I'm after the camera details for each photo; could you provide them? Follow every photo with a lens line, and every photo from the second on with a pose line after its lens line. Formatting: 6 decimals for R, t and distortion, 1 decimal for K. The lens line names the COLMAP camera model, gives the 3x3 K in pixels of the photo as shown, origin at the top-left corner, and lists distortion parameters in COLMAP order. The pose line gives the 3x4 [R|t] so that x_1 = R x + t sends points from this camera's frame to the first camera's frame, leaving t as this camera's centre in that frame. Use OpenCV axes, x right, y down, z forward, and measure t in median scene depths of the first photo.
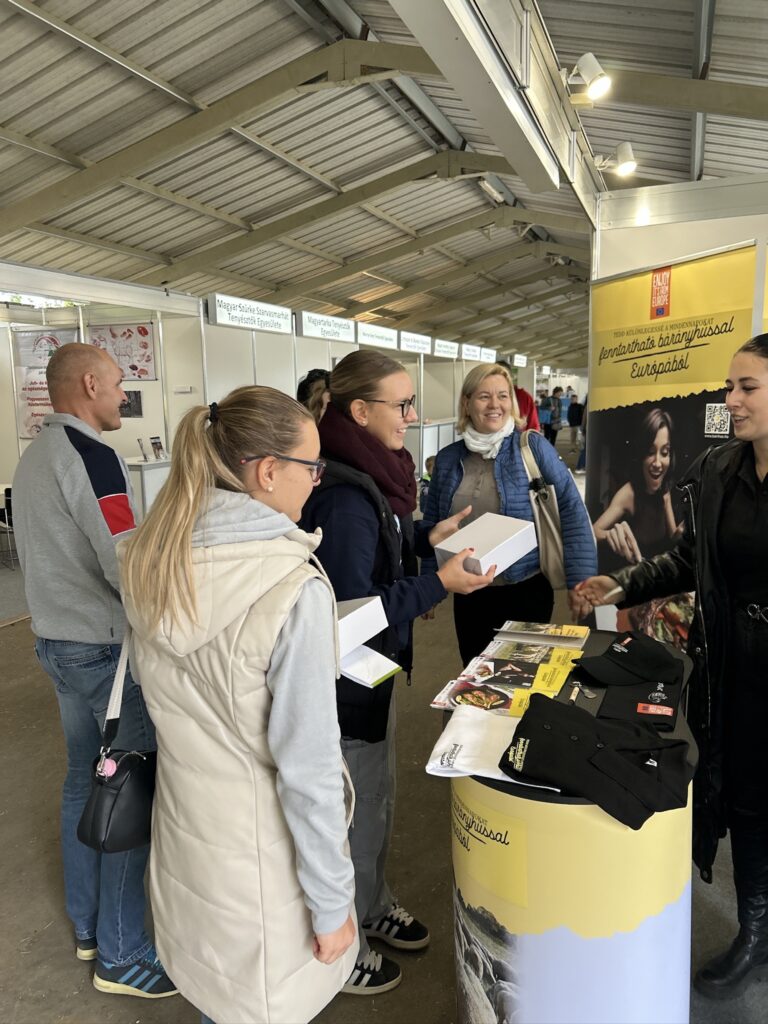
lens RADIAL K [[769.3, 0, 384.0], [0, 769.3, 512.0], [0, 0, 1]] dist [0.035088, -0.041049]
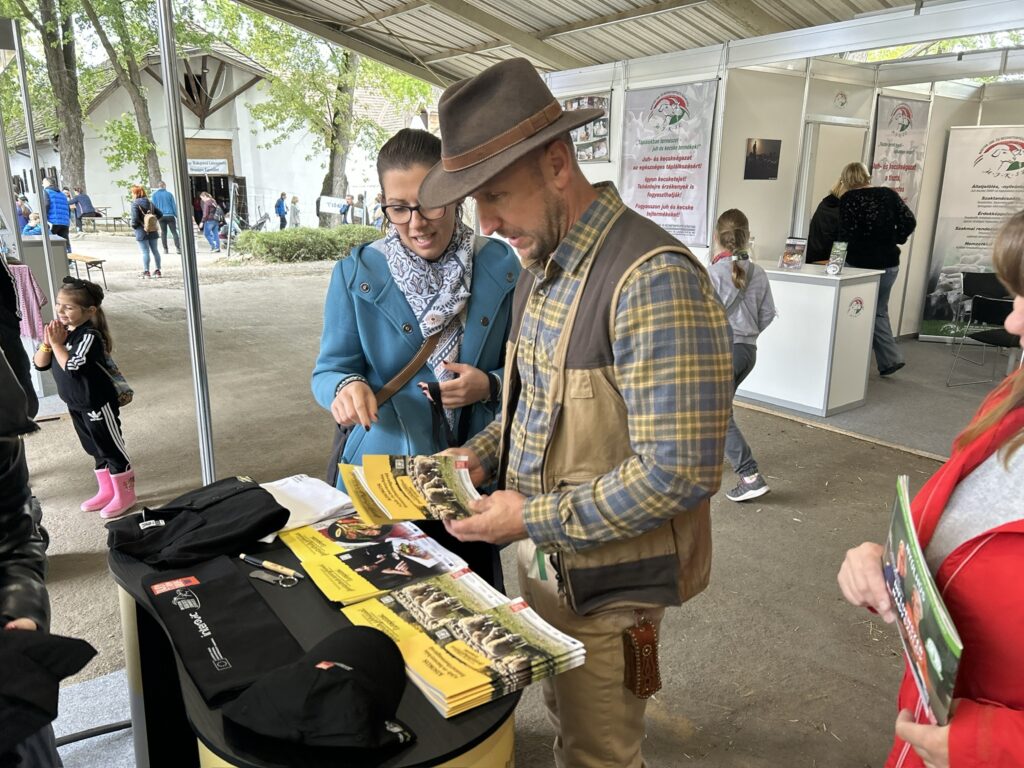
lens RADIAL K [[769.3, 0, 518.6], [0, 769.3, 387.6], [0, 0, 1]] dist [0.035088, -0.041049]
pose [[-0.476701, 0.274427, -0.835132, 0.709999], [-0.120978, 0.920503, 0.371535, -0.263146], [0.870701, 0.278143, -0.405605, 1.395436]]
